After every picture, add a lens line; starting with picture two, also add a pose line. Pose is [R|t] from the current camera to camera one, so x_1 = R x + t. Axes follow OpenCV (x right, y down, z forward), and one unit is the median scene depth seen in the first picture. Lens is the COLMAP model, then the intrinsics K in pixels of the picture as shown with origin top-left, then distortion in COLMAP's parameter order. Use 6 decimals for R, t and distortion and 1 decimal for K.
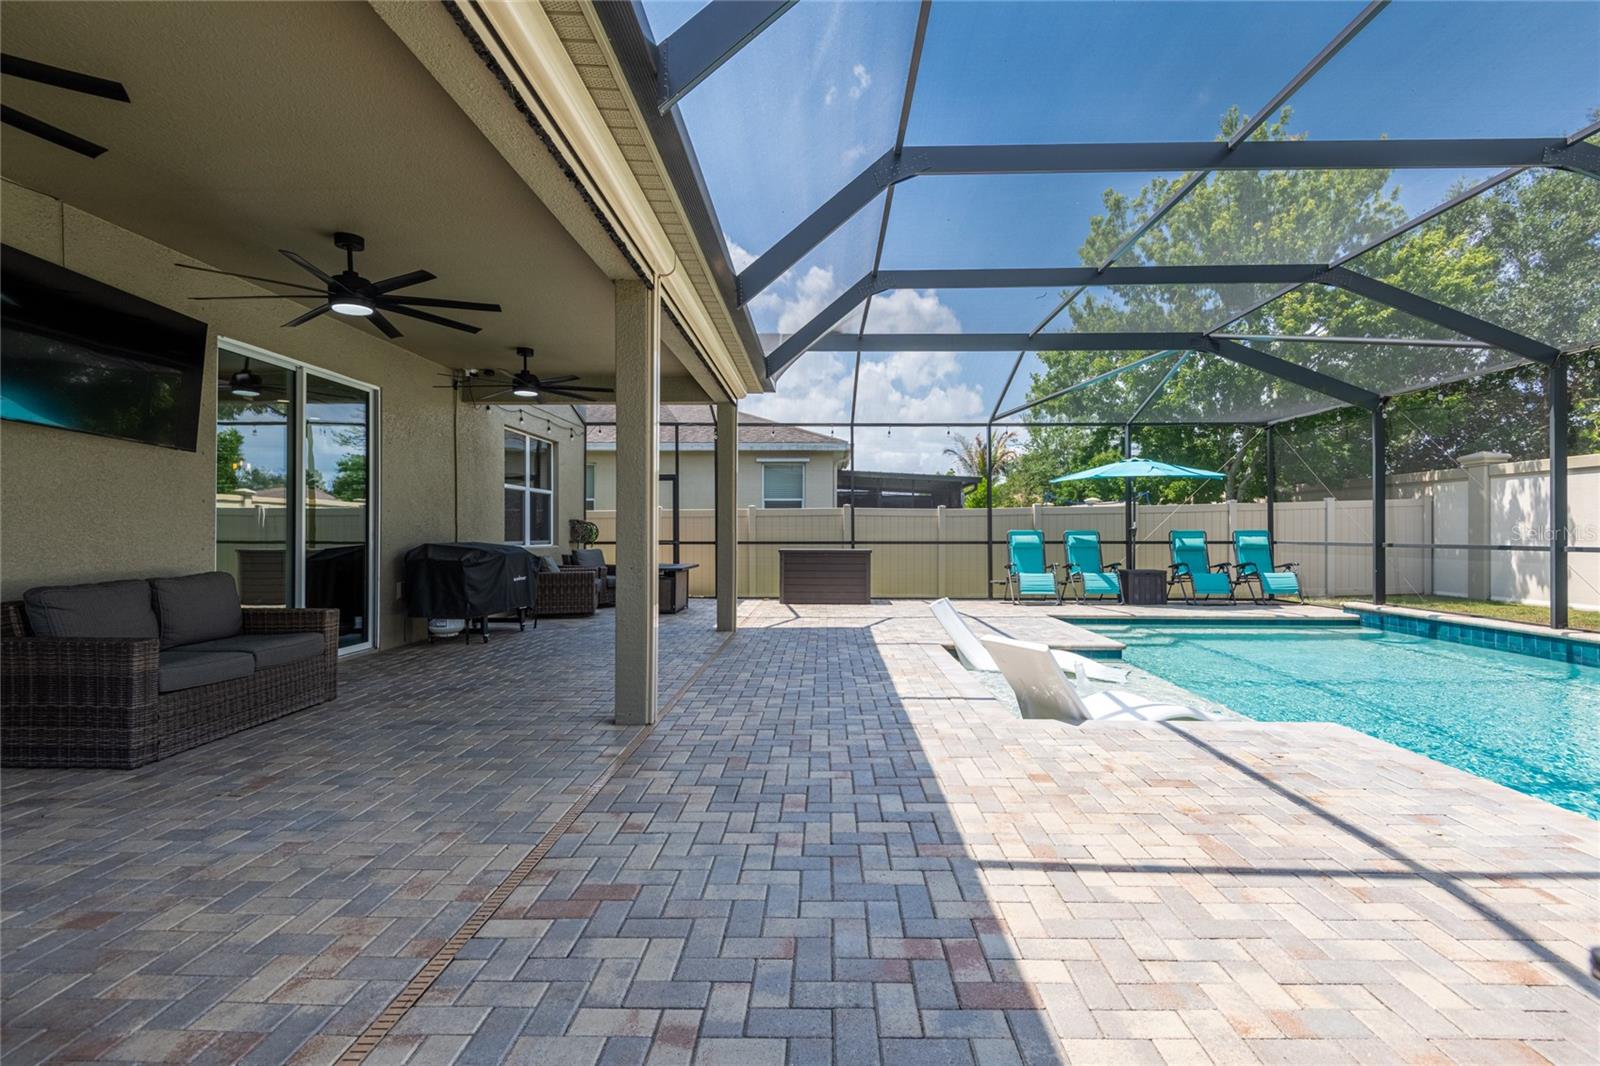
lens RADIAL K [[731.7, 0, 822.3], [0, 731.7, 525.9], [0, 0, 1]] dist [0.036184, -0.020357]
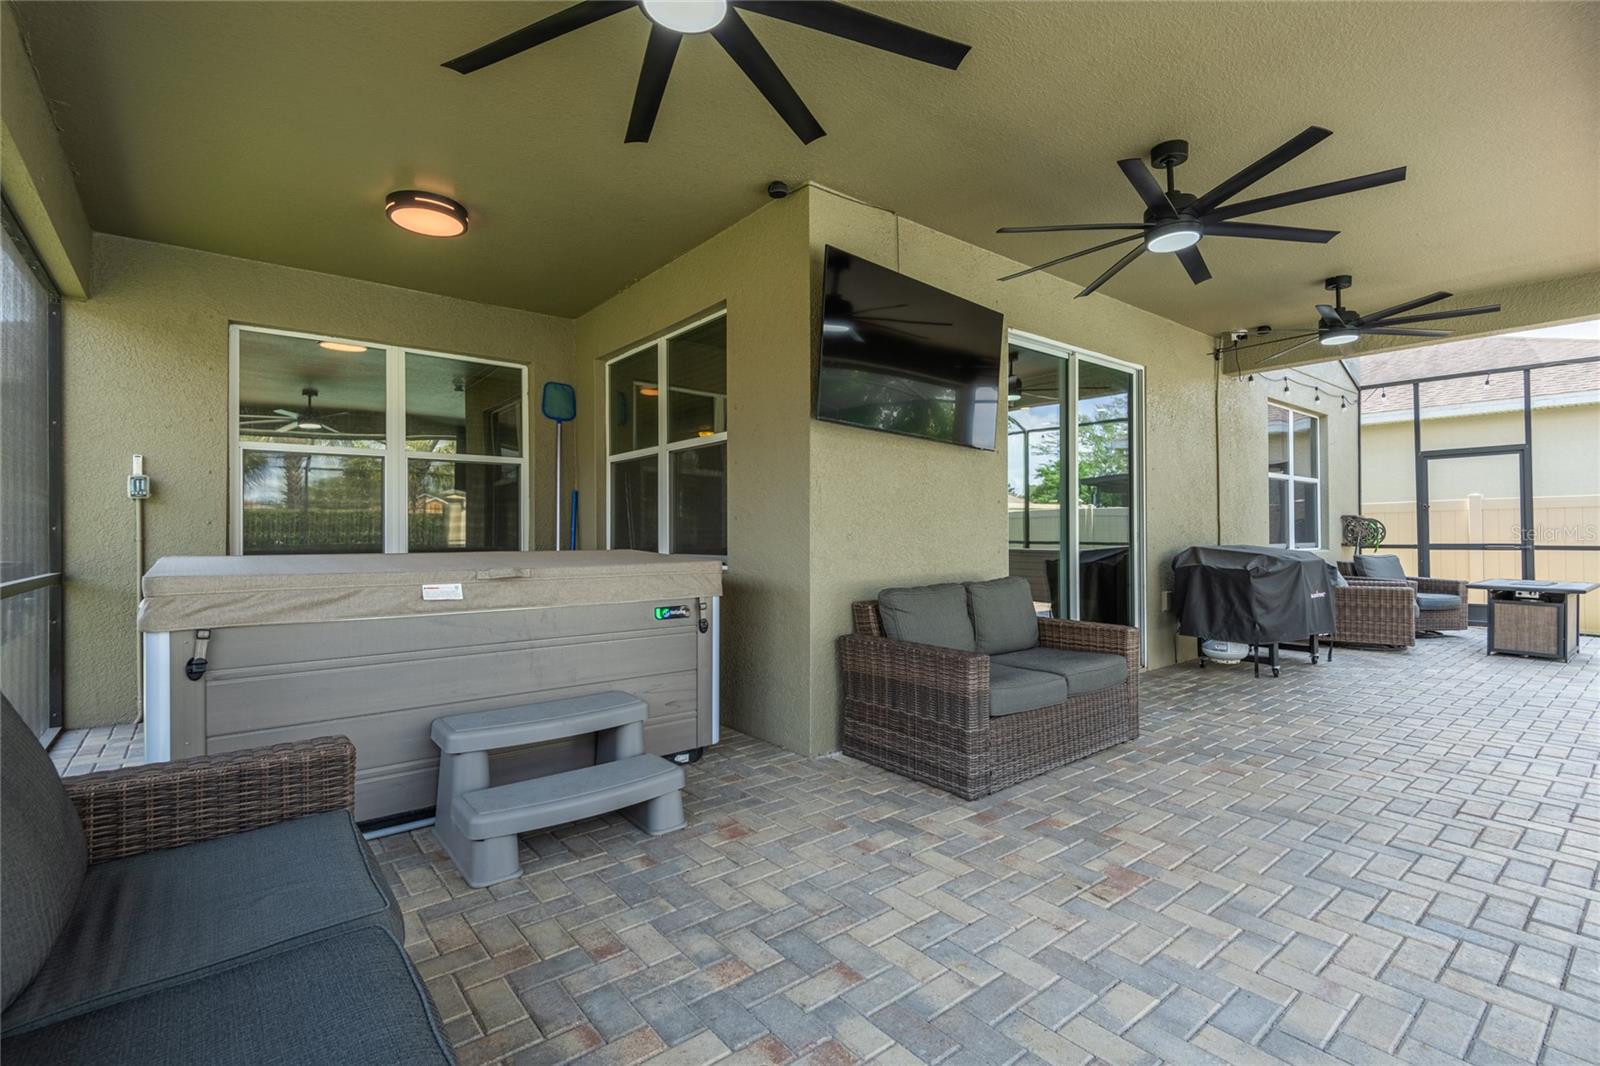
lens RADIAL K [[736.0, 0, 816.1], [0, 736.0, 528.1], [0, 0, 1]] dist [0.036124, -0.021077]
pose [[0.645361, -0.008590, -0.763829, -0.209479], [0.011101, 0.999937, -0.001865, -0.000475], [0.763797, -0.007275, 0.645416, 0.163861]]
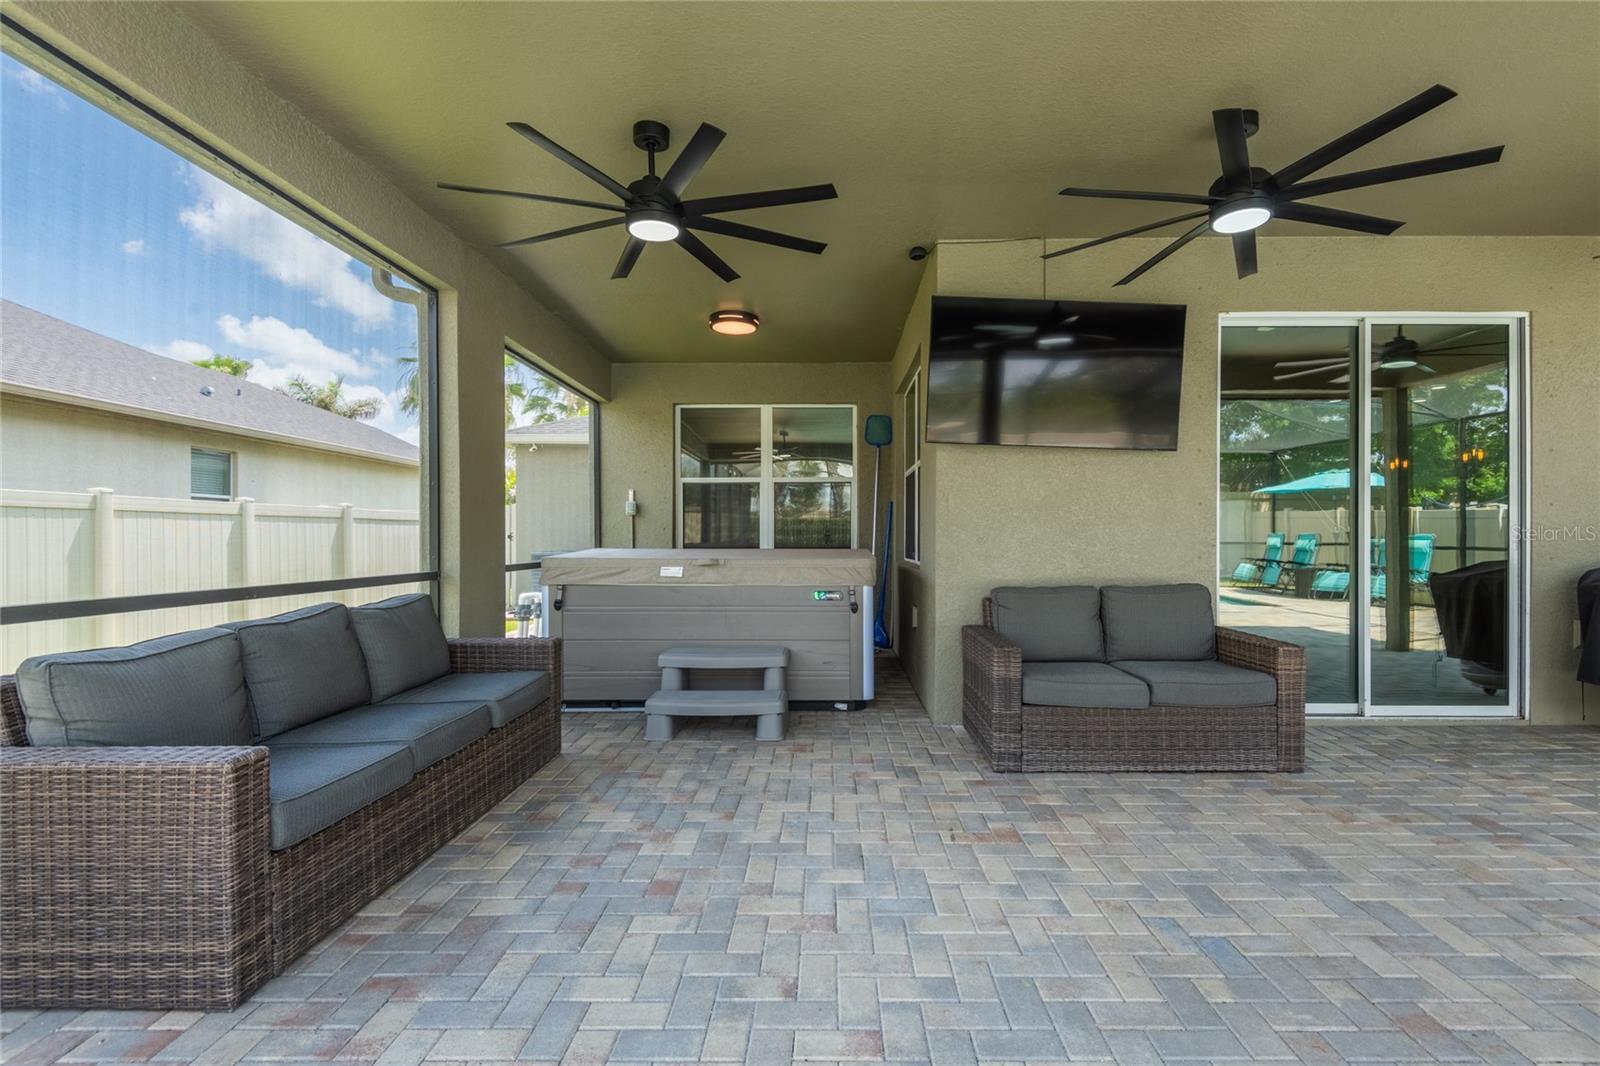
lens RADIAL K [[730.6, 0, 806.5], [0, 730.6, 535.5], [0, 0, 1]] dist [0.035768, -0.020064]
pose [[0.003869, -0.000593, -0.999992, 0.045436], [0.009955, 0.999950, -0.000554, 0.000332], [0.999943, -0.009952, 0.003875, 0.424476]]
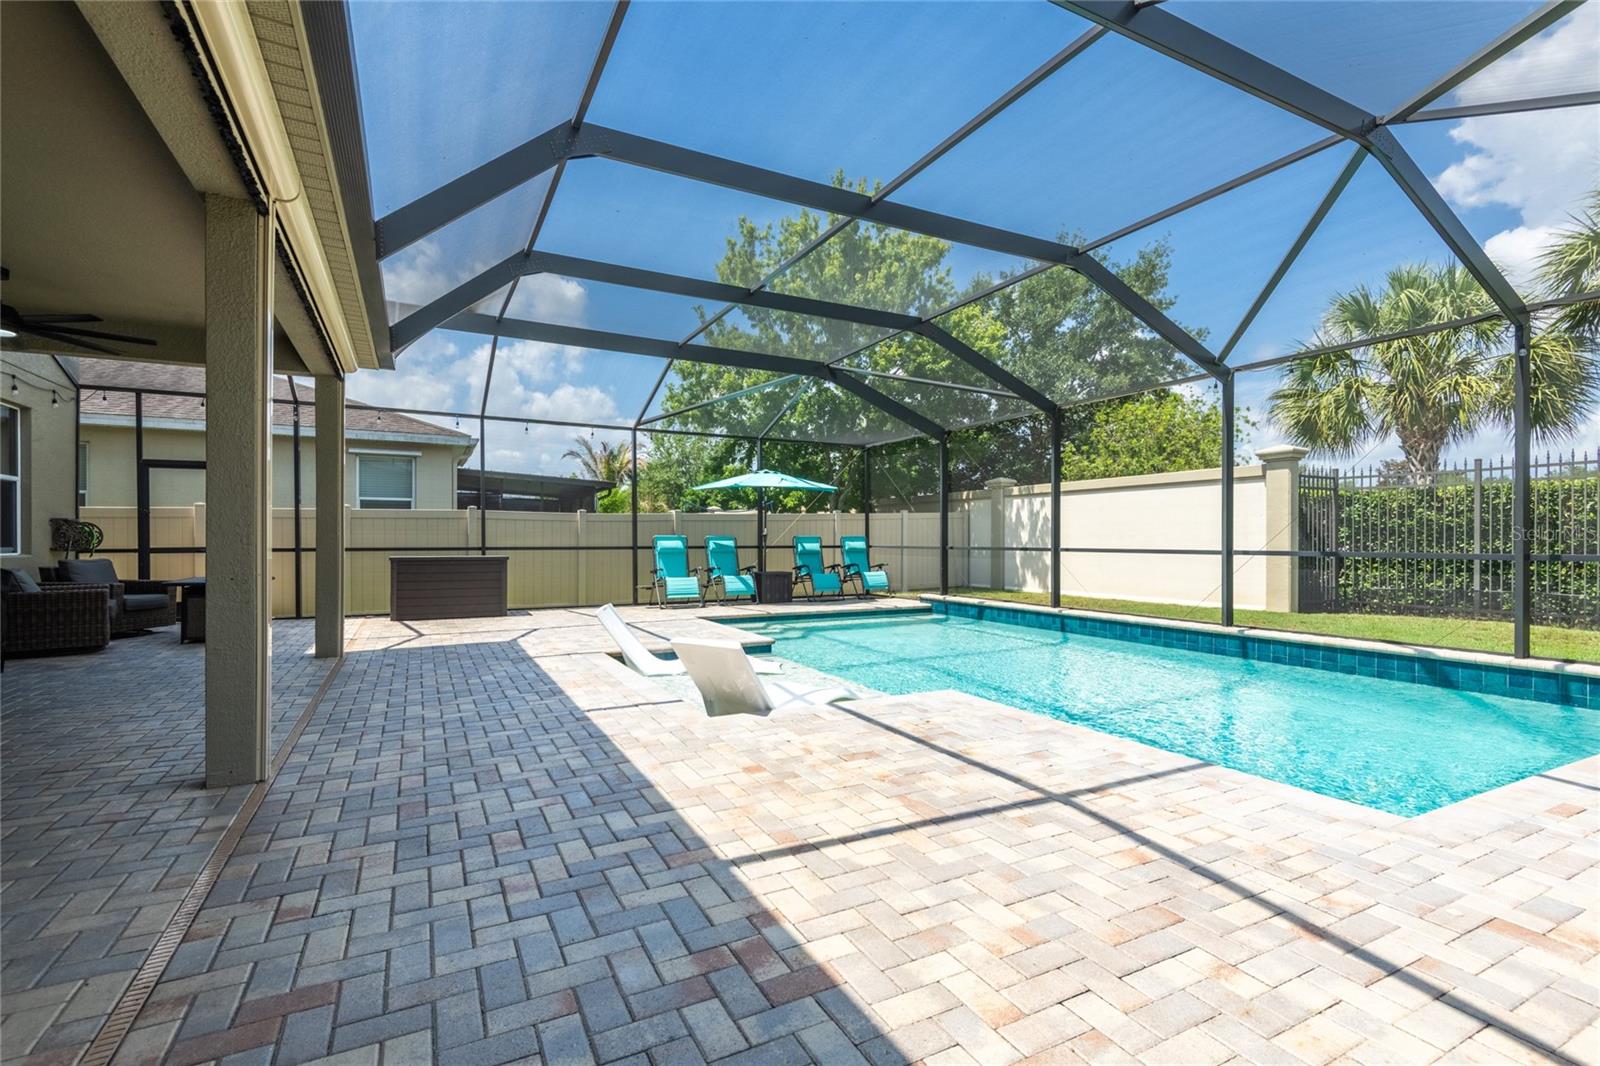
lens RADIAL K [[730.6, 0, 806.5], [0, 730.6, 535.5], [0, 0, 1]] dist [0.035768, -0.020064]
pose [[0.880312, 0.003076, 0.474386, -0.078245], [-0.004549, 0.999988, 0.001959, 0.006685], [-0.474374, -0.003883, 0.880315, 0.036597]]
